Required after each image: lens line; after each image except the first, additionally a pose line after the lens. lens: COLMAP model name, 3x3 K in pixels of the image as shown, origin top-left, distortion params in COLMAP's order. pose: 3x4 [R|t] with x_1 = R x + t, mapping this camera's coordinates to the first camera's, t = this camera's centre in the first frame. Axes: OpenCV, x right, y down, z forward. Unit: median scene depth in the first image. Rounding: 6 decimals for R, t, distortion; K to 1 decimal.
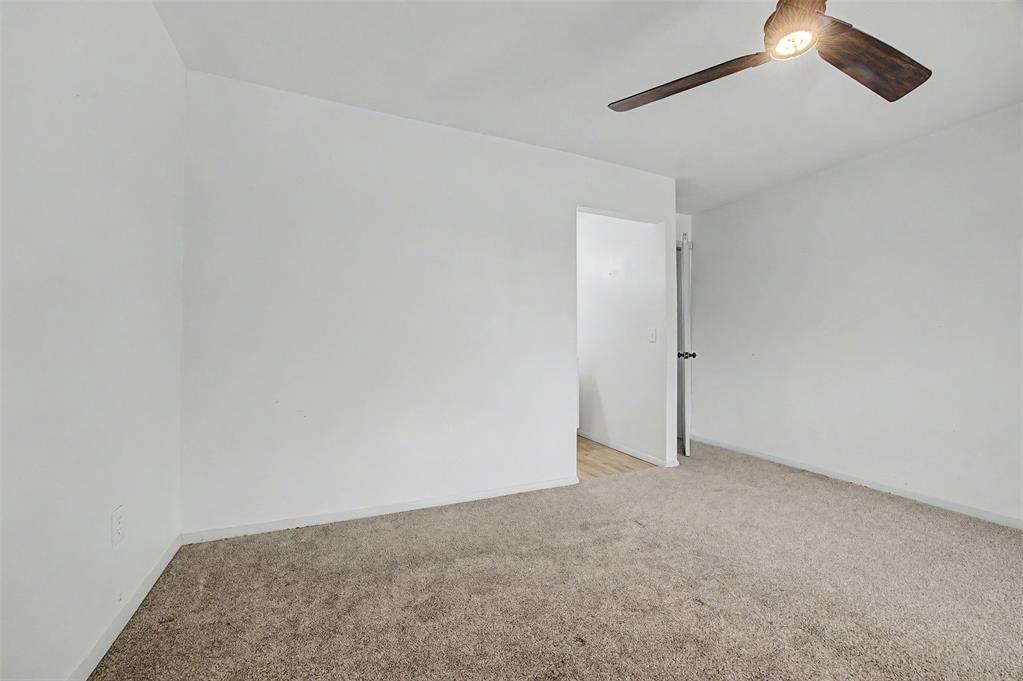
lens RADIAL K [[403.4, 0, 514.1], [0, 403.4, 340.8], [0, 0, 1]] dist [-0.002837, 0.002520]
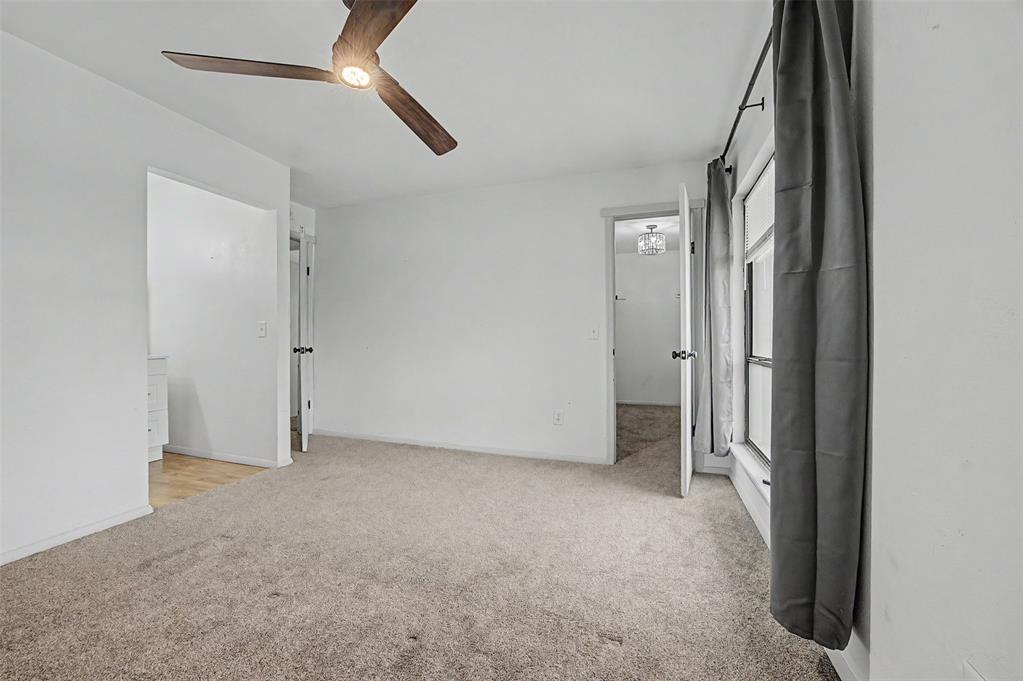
lens RADIAL K [[403.4, 0, 514.1], [0, 403.4, 340.8], [0, 0, 1]] dist [-0.002837, 0.002520]
pose [[0.703456, -0.006903, 0.710706, 0.101076], [-0.000200, 0.999951, 0.009910, 0.003571], [-0.710739, -0.007113, 0.703420, -0.073746]]
